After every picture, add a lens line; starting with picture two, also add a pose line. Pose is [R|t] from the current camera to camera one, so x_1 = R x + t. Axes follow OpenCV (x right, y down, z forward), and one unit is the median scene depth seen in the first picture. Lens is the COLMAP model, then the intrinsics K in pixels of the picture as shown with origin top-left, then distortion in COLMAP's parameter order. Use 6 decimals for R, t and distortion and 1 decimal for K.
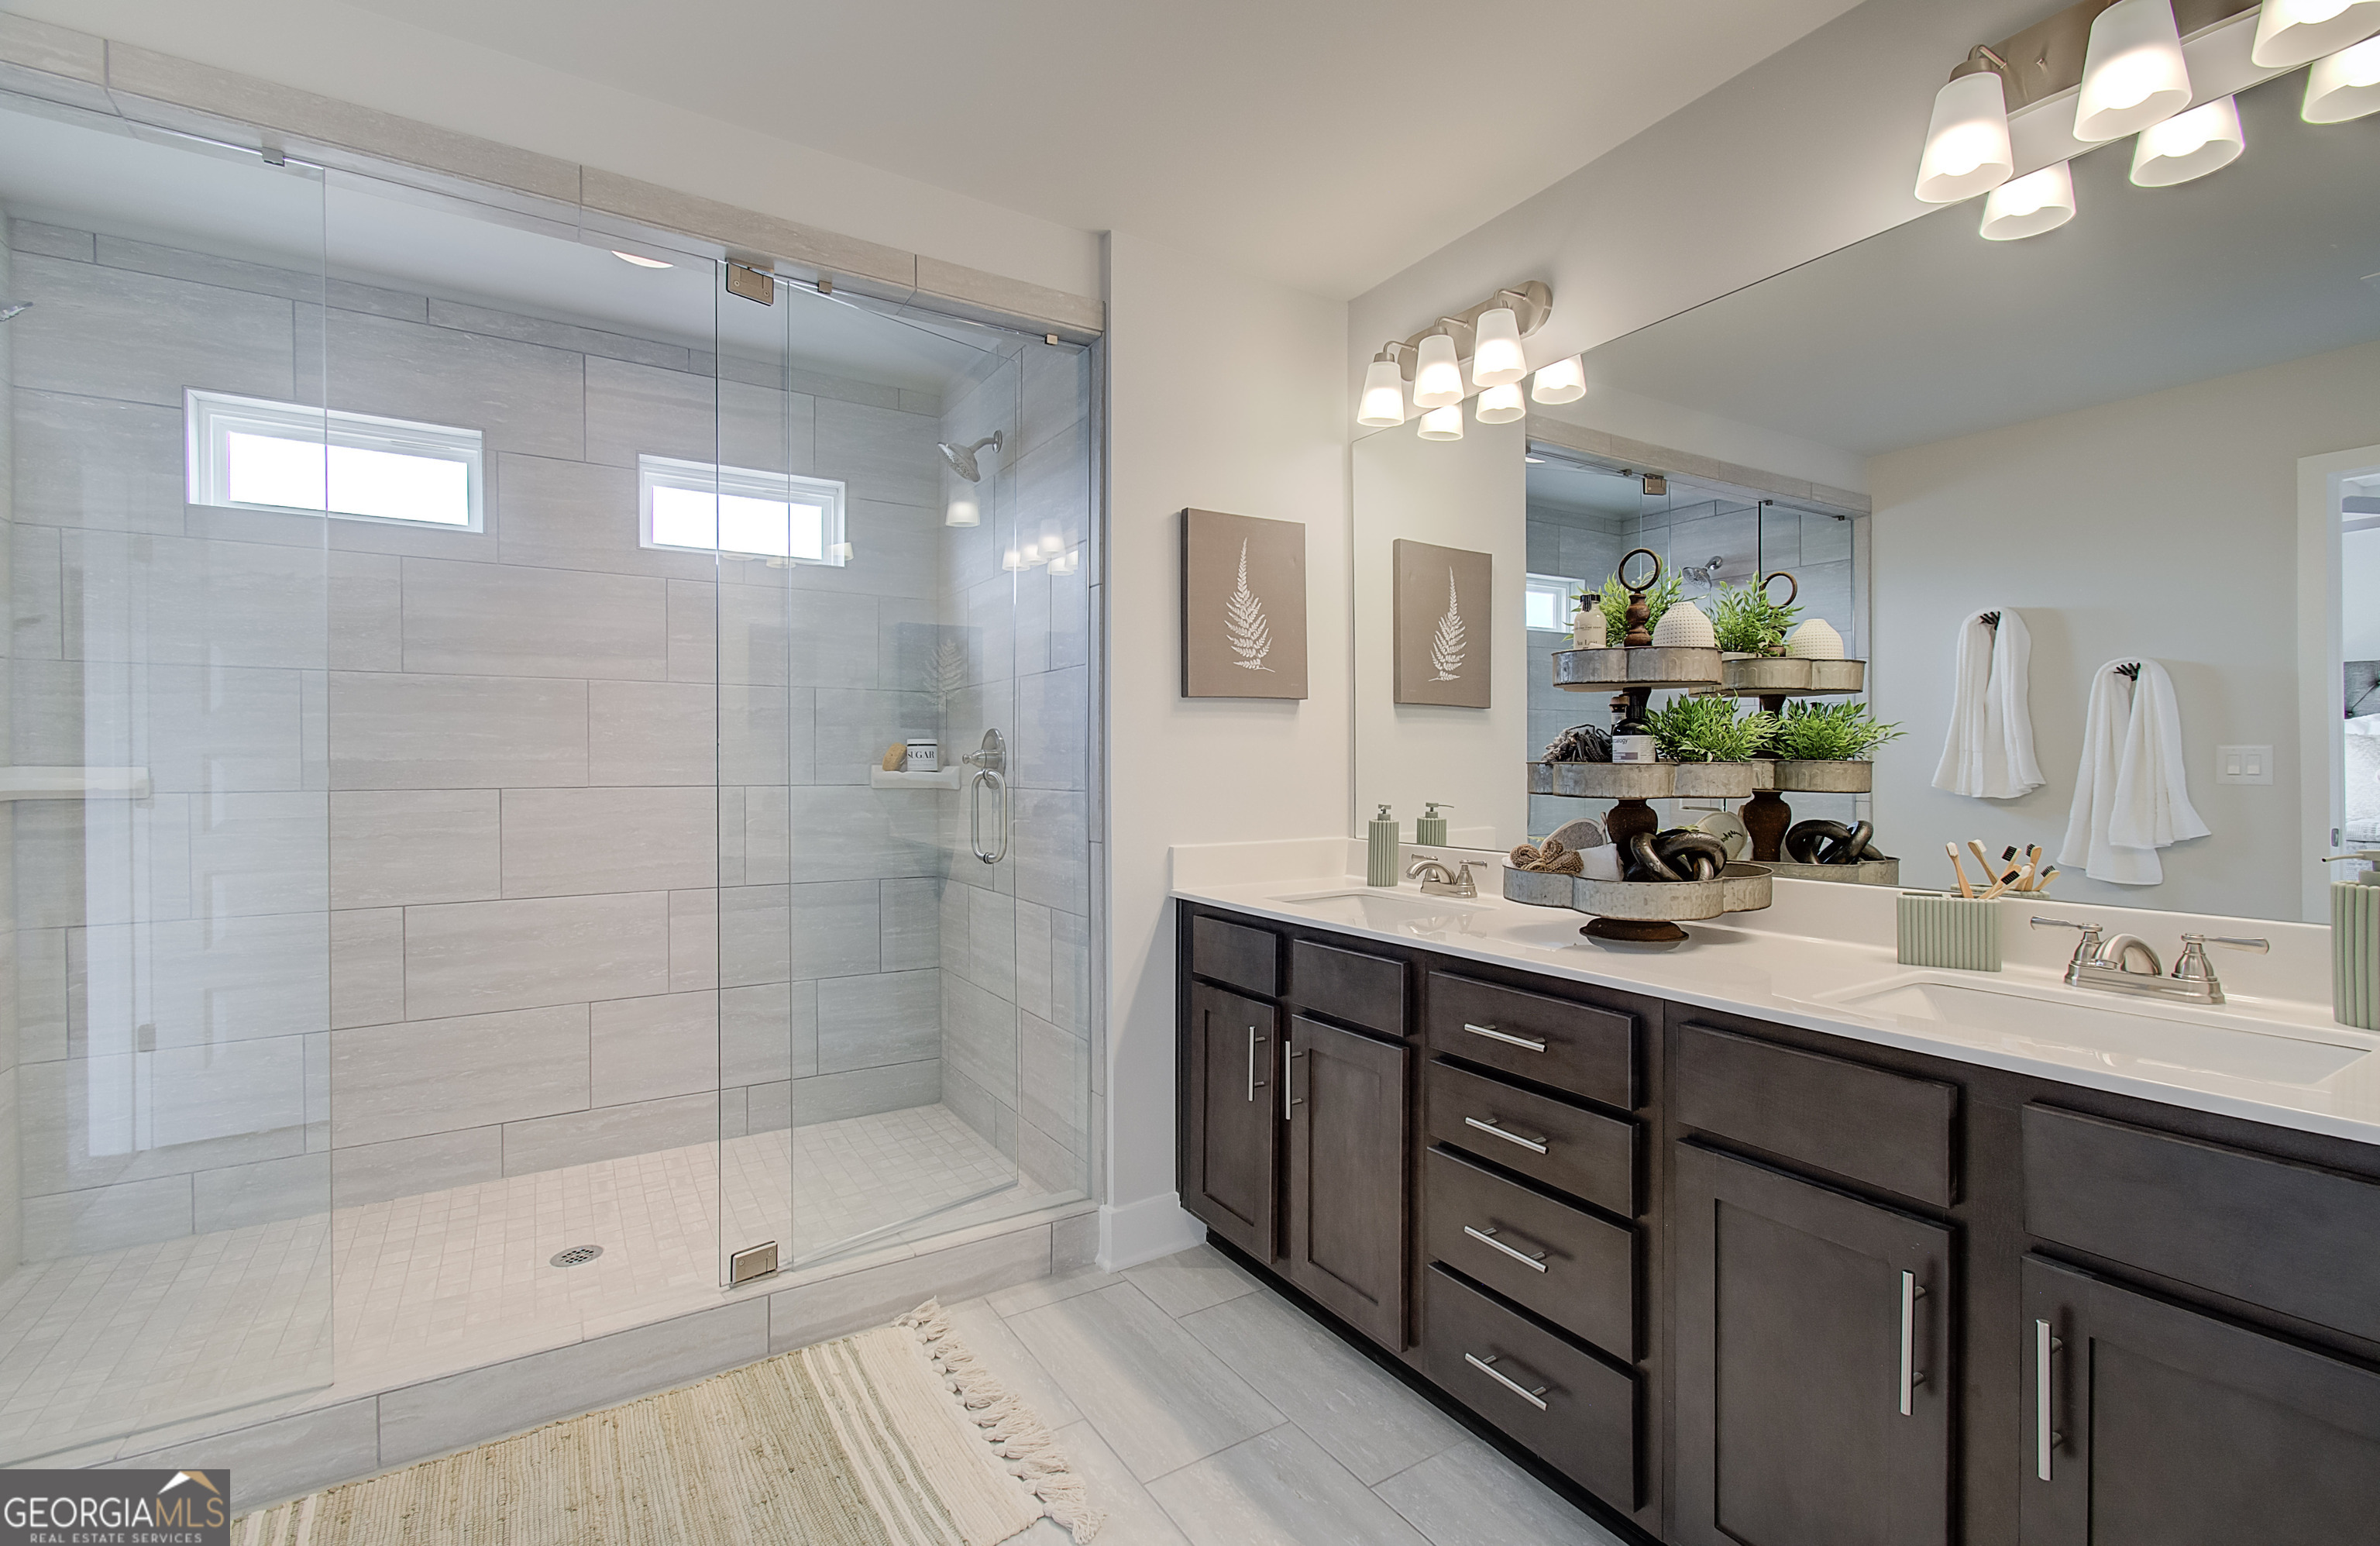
lens RADIAL K [[1048.4, 0, 1186.8], [0, 1048.4, 763.6], [0, 0, 1]] dist [0.000066, 0.000213]
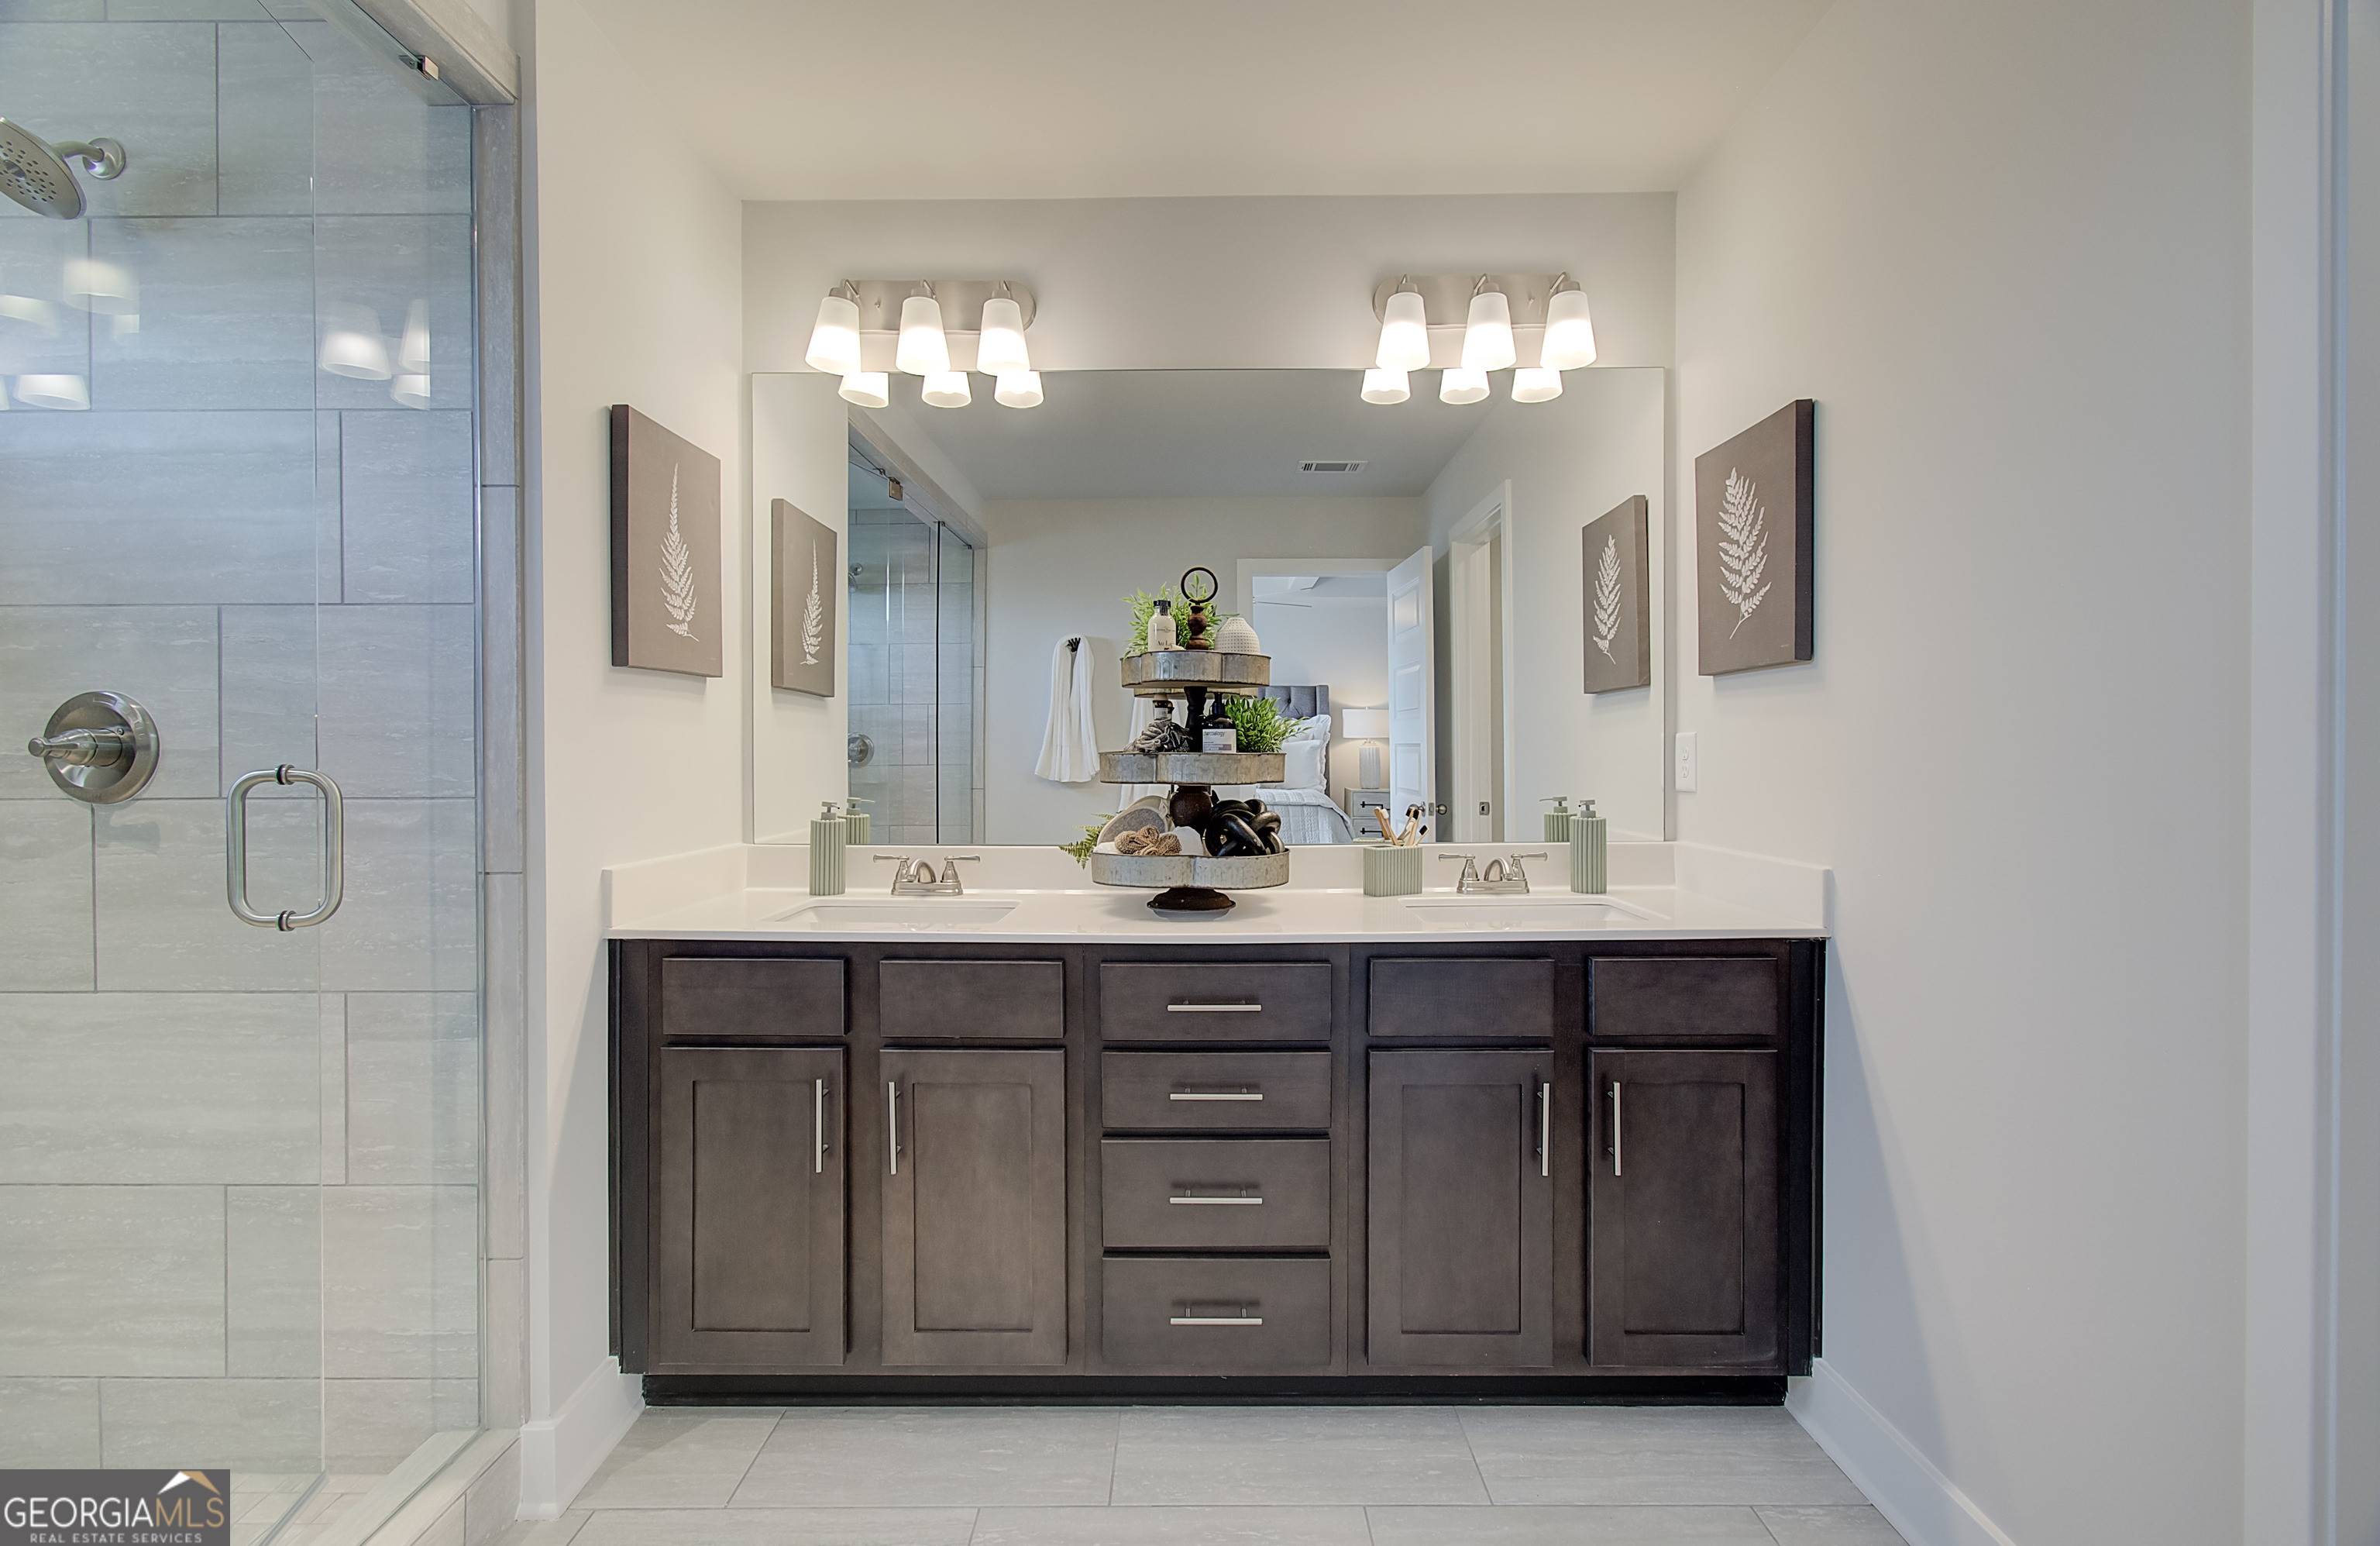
lens RADIAL K [[1048.4, 0, 1190.4], [0, 1048.4, 763.7], [0, 0, 1]] dist [0.000066, 0.000213]
pose [[0.537952, -0.011431, 0.842898, -0.448345], [0.009650, 0.999926, 0.007401, 0.002855], [-0.842920, 0.004152, 0.538022, 0.318355]]
